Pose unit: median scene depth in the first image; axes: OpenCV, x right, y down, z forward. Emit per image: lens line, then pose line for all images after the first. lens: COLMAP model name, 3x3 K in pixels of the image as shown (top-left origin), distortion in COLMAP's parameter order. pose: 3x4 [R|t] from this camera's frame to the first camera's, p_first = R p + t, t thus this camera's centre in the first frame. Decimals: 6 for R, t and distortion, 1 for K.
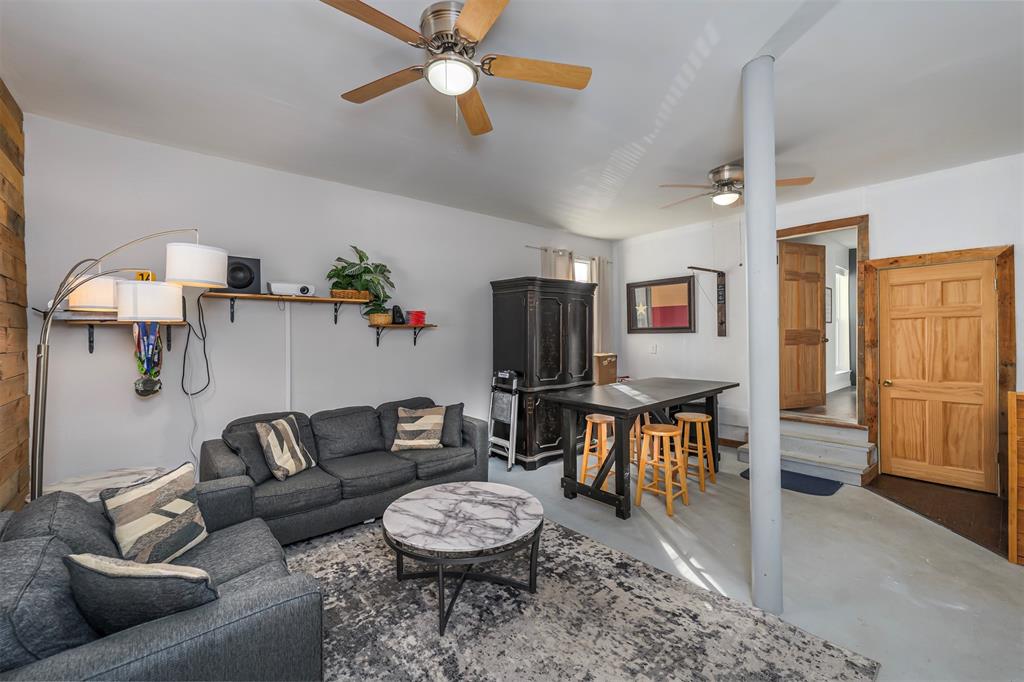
lens RADIAL K [[419.0, 0, 512.9], [0, 419.0, 335.6], [0, 0, 1]] dist [-0.011930, -0.000344]
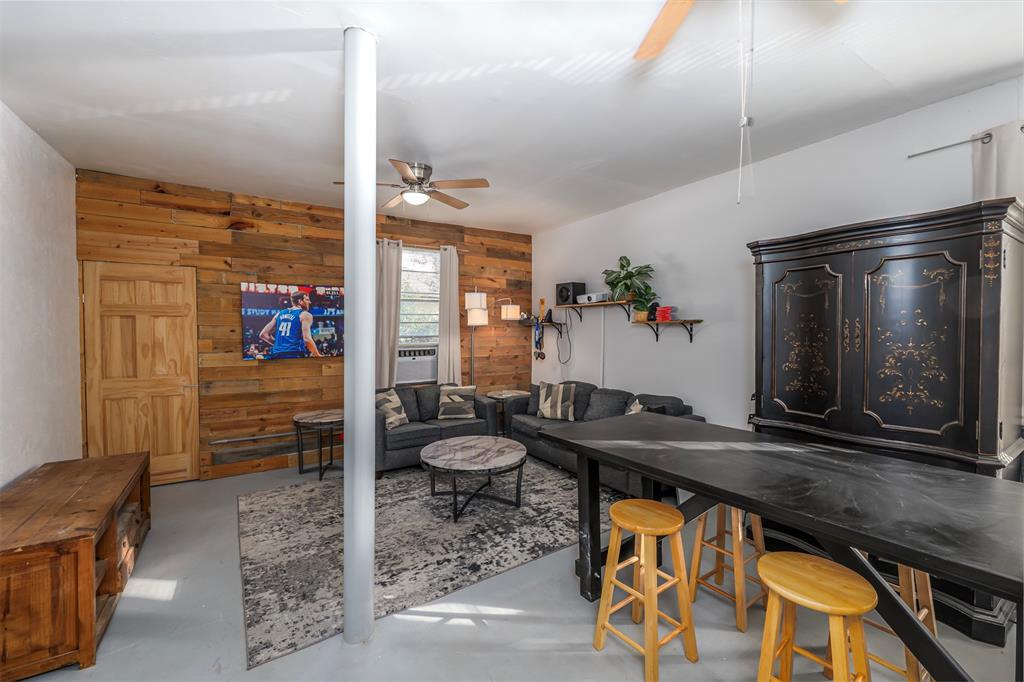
lens RADIAL K [[419.0, 0, 512.1], [0, 419.0, 335.7], [0, 0, 1]] dist [-0.011930, -0.000344]
pose [[-0.124940, 0.030996, -0.991680, 1.276490], [0.001358, 0.999516, 0.031070, -0.038319], [0.992163, 0.002535, -0.124922, 1.259395]]
